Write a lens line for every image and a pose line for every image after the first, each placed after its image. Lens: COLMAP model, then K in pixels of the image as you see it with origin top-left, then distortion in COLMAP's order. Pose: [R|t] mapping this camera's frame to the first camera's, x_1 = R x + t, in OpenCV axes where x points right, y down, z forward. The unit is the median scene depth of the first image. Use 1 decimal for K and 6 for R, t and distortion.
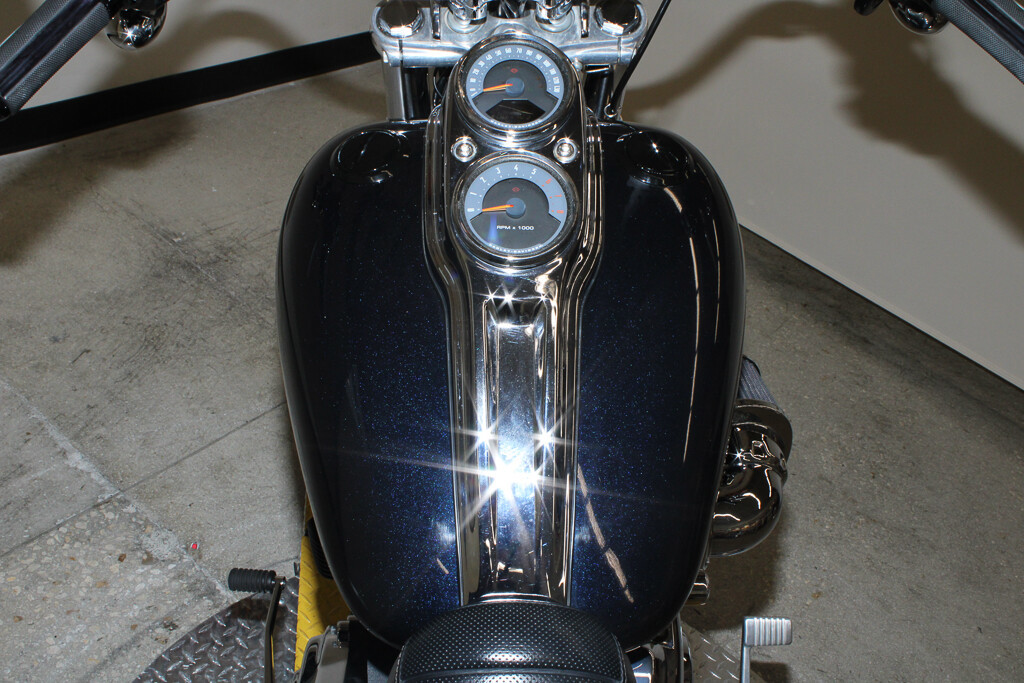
lens RADIAL K [[1073.2, 0, 514.0], [0, 1073.2, 352.5], [0, 0, 1]] dist [-0.134328, 0.143694]
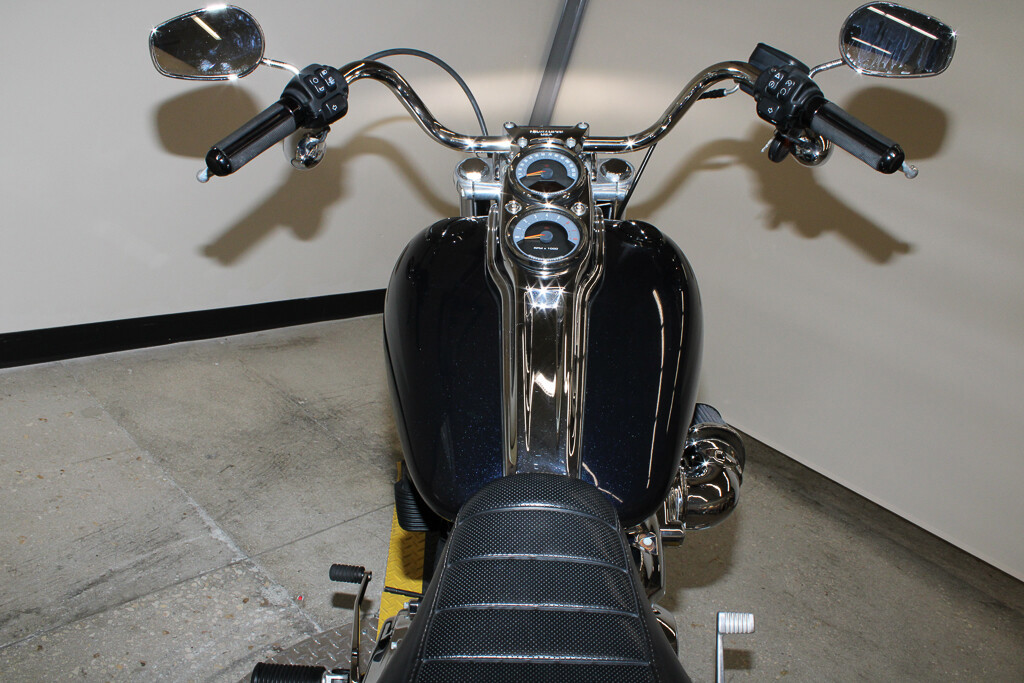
lens RADIAL K [[843.4, 0, 516.5], [0, 843.4, 359.6], [0, 0, 1]] dist [-0.185596, 0.159923]
pose [[0.999040, 0.012119, -0.042098, 0.005531], [-0.023076, 0.962423, -0.270571, 0.170409], [0.037237, 0.271283, 0.961779, -0.052675]]
